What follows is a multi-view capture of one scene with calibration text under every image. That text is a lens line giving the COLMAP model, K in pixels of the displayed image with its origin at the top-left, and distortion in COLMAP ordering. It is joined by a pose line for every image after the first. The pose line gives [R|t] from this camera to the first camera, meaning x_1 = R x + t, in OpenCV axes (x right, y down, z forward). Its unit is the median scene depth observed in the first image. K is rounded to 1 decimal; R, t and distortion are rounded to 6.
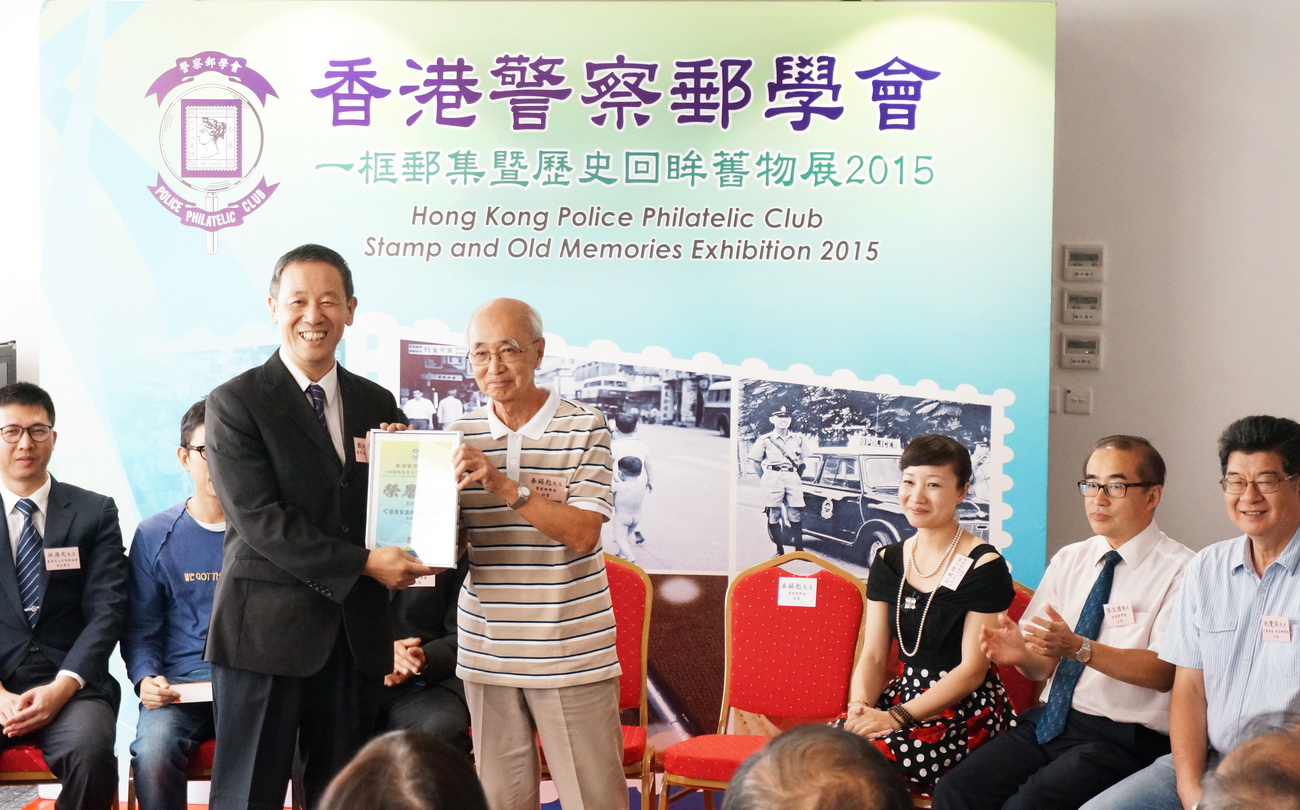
lens RADIAL K [[2862.6, 0, 687.0], [0, 2862.6, 376.5], [0, 0, 1]] dist [0.070976, 0.000000]
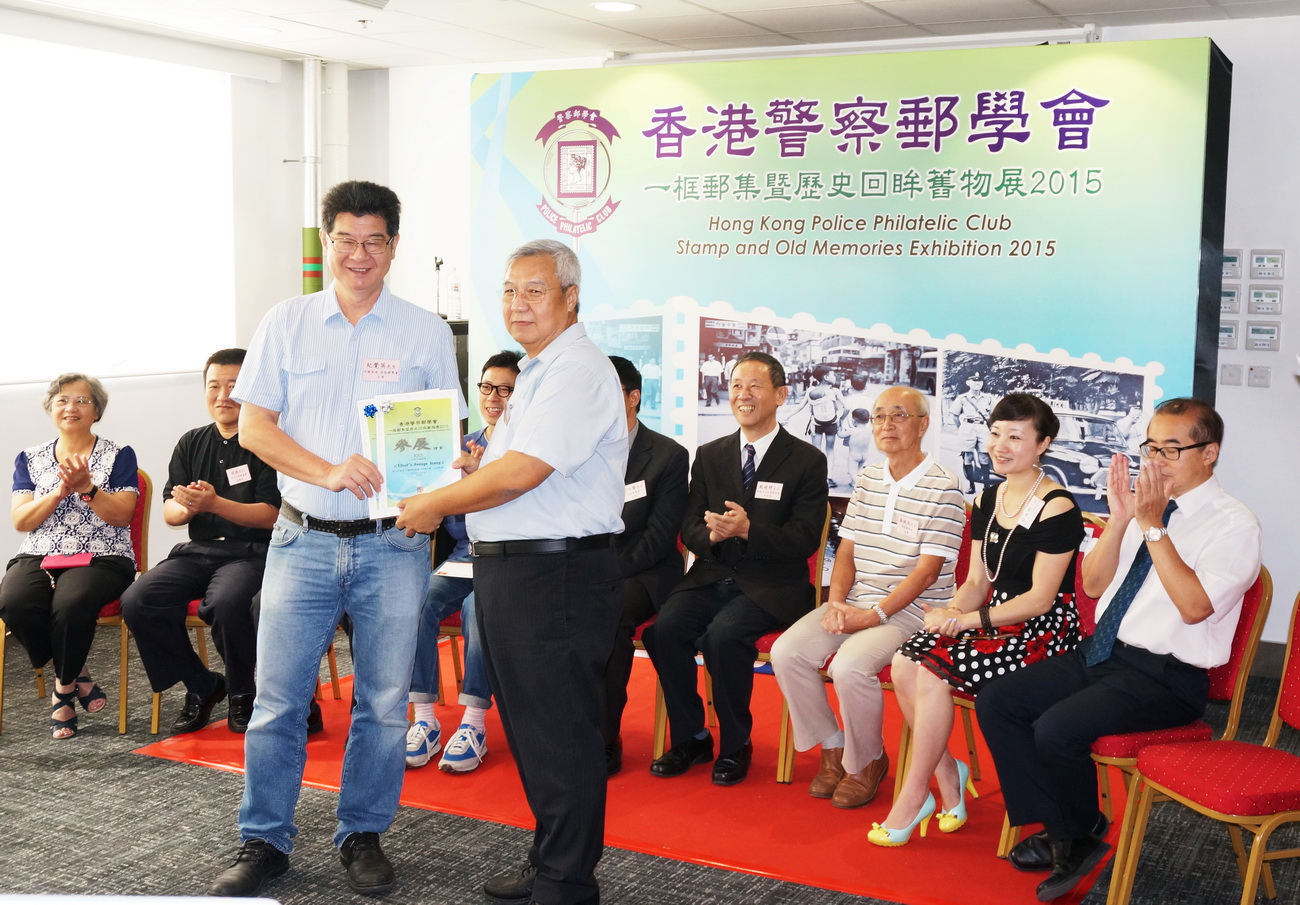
lens RADIAL K [[1599.9, 0, 711.9], [0, 1599.9, 442.4], [0, 0, 1]] dist [0.002965, 0.000000]
pose [[0.941262, 0.037582, -0.335580, 0.161470], [-0.022016, 0.998503, 0.050071, 0.008536], [0.336960, -0.039742, 0.940680, 0.294709]]
